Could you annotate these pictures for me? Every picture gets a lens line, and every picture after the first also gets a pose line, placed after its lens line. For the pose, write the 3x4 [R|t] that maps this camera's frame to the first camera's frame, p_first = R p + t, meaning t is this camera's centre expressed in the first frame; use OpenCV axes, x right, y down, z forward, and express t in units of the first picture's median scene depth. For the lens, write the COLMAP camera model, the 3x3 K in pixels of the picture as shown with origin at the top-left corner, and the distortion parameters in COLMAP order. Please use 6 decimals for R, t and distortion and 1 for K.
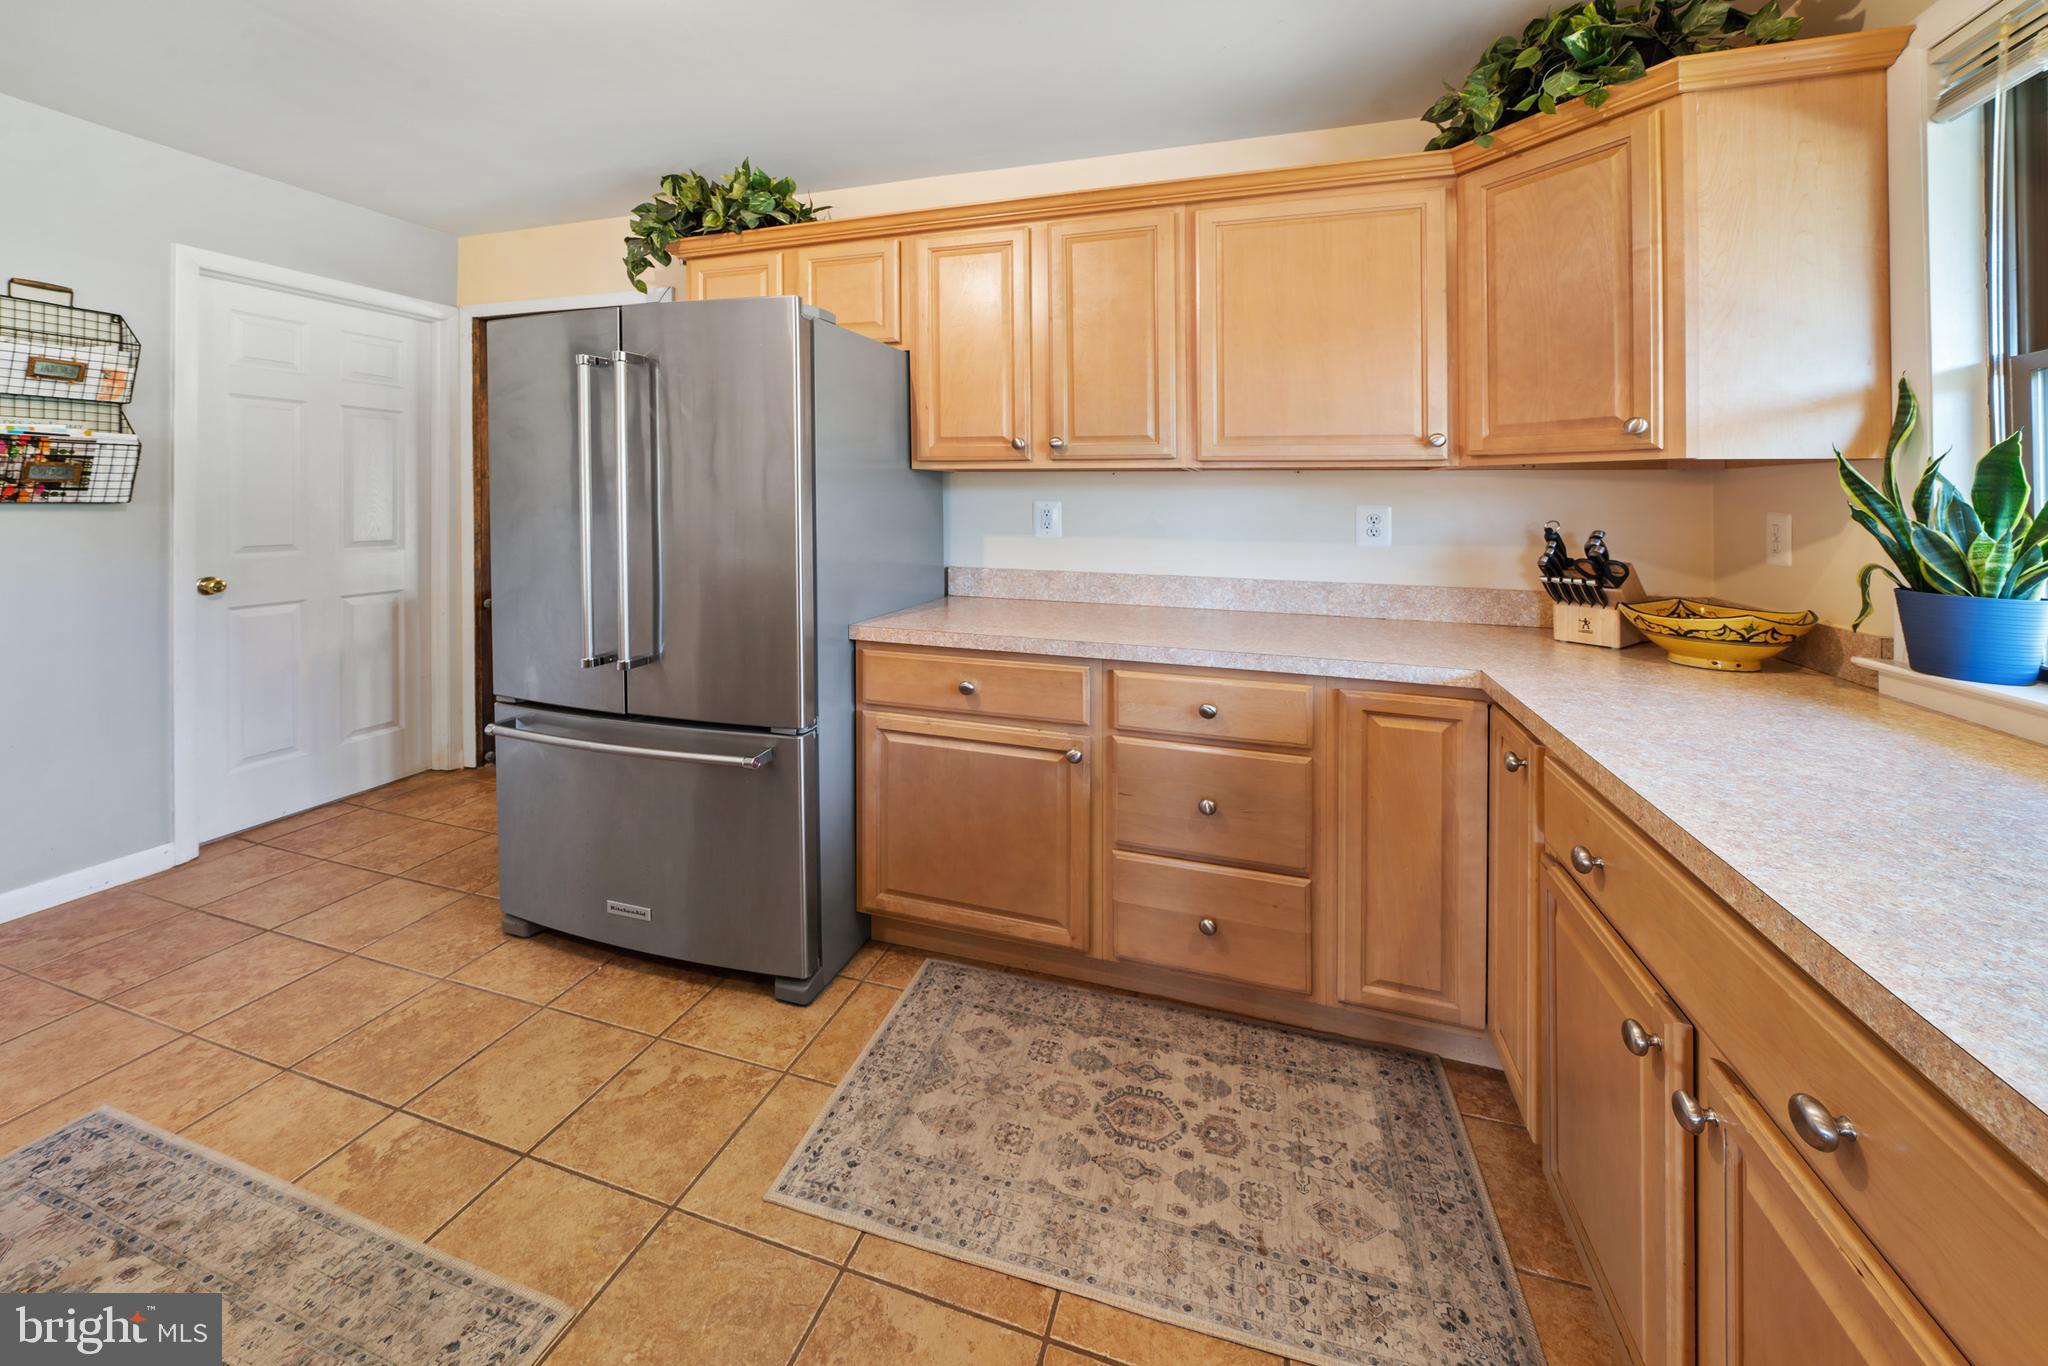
lens RADIAL K [[720.1, 0, 1038.3], [0, 720.1, 496.3], [0, 0, 1]] dist [-0.002189, -0.000017]
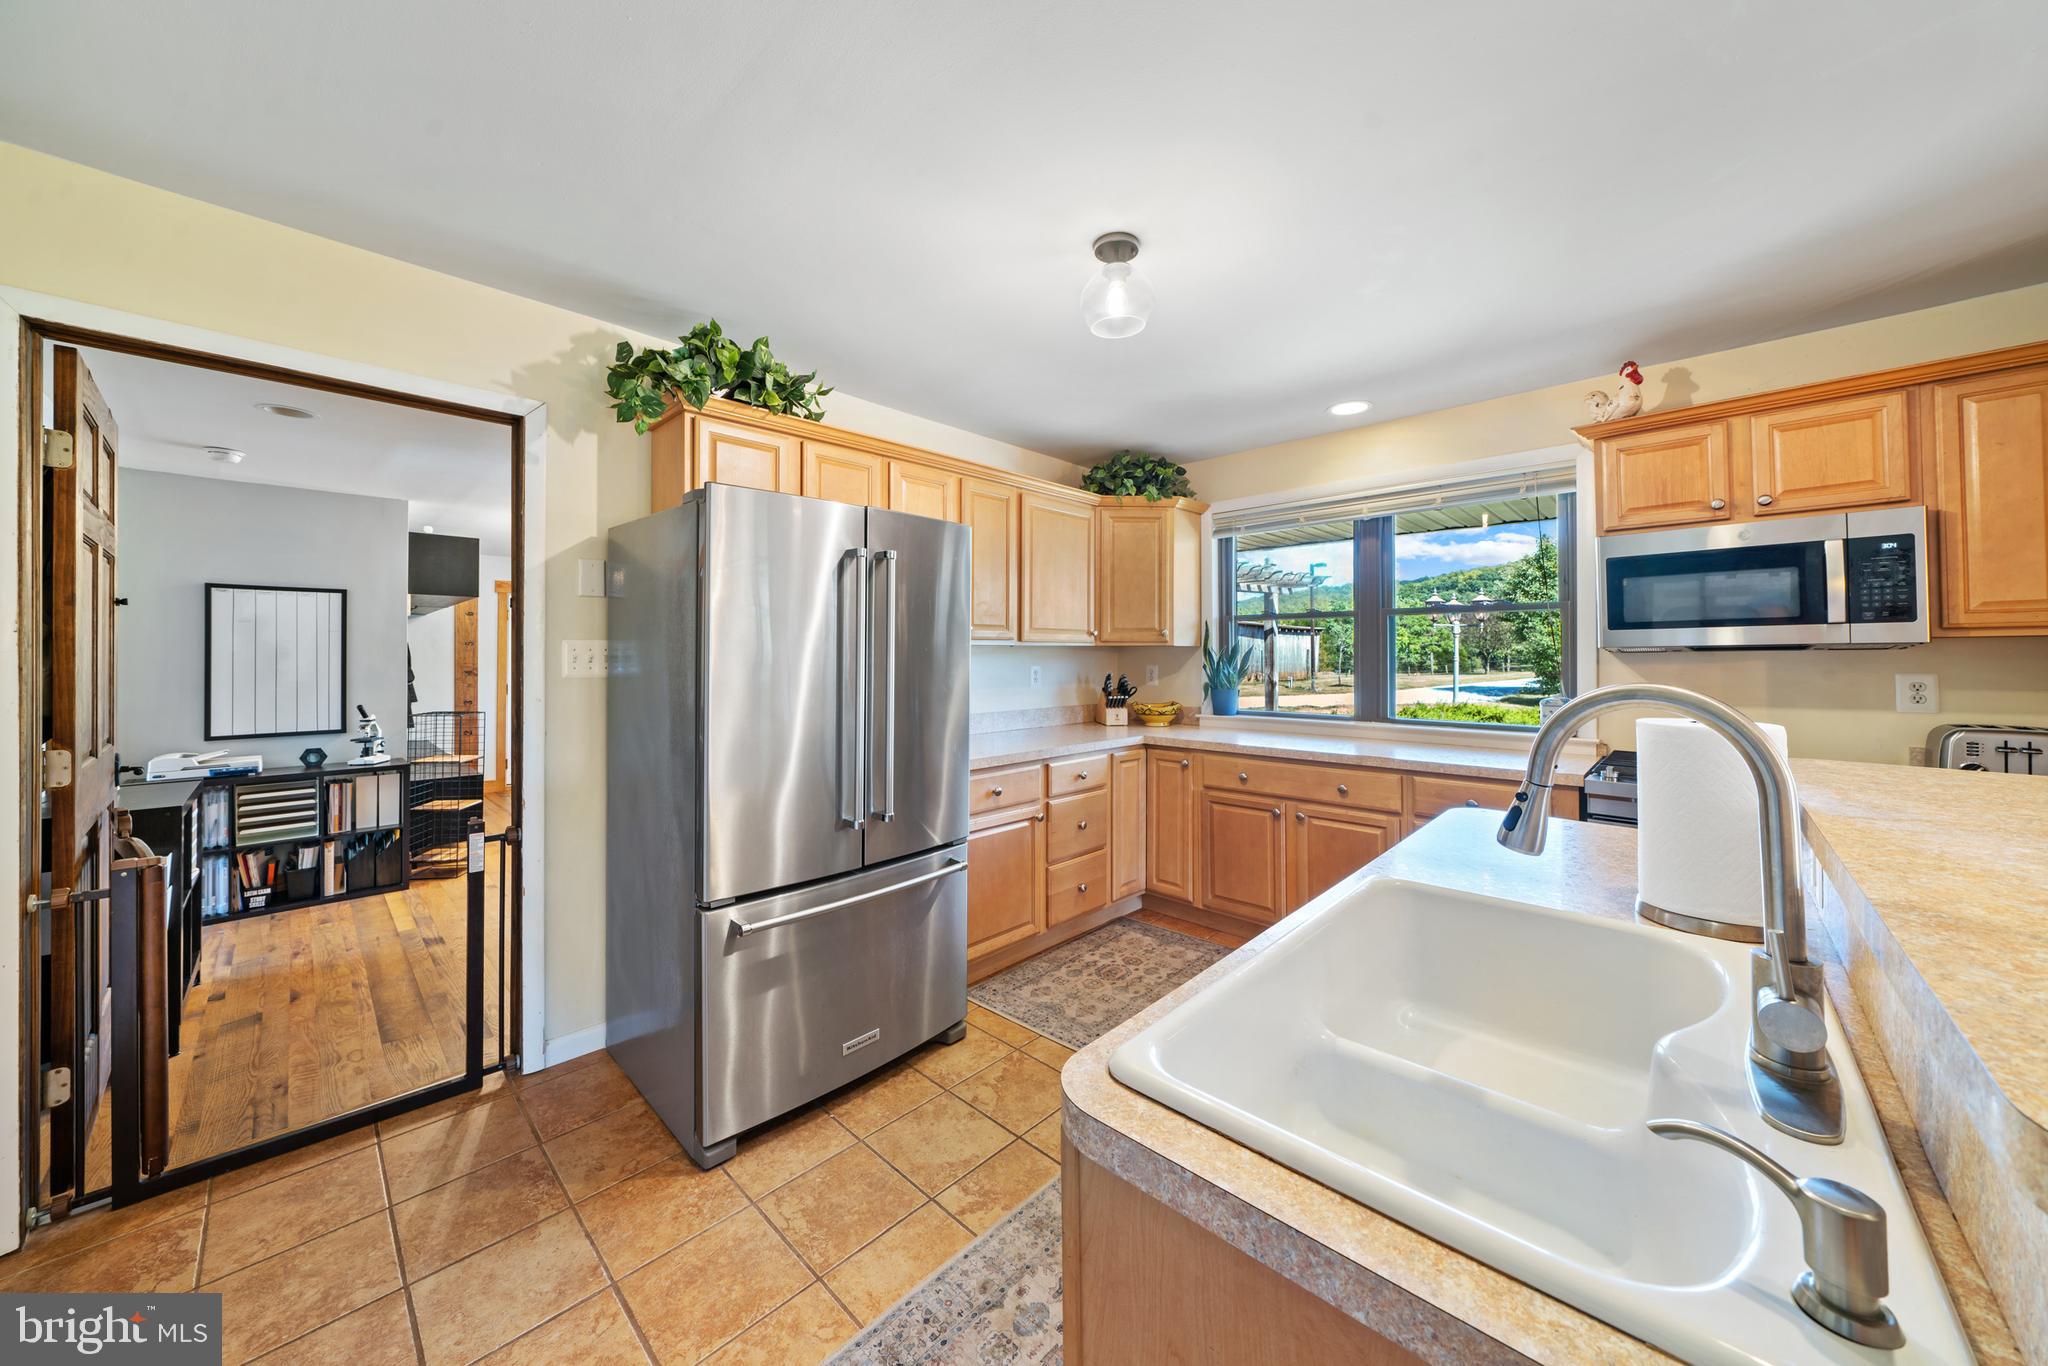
lens RADIAL K [[720.1, 0, 1077.3], [0, 720.1, 656.1], [0, 0, 1]] dist [-0.002189, -0.000017]
pose [[0.396638, -0.010774, 0.917912, -1.670881], [0.006209, 0.999940, 0.009053, -0.038423], [-0.917954, 0.002108, 0.396681, 0.279498]]
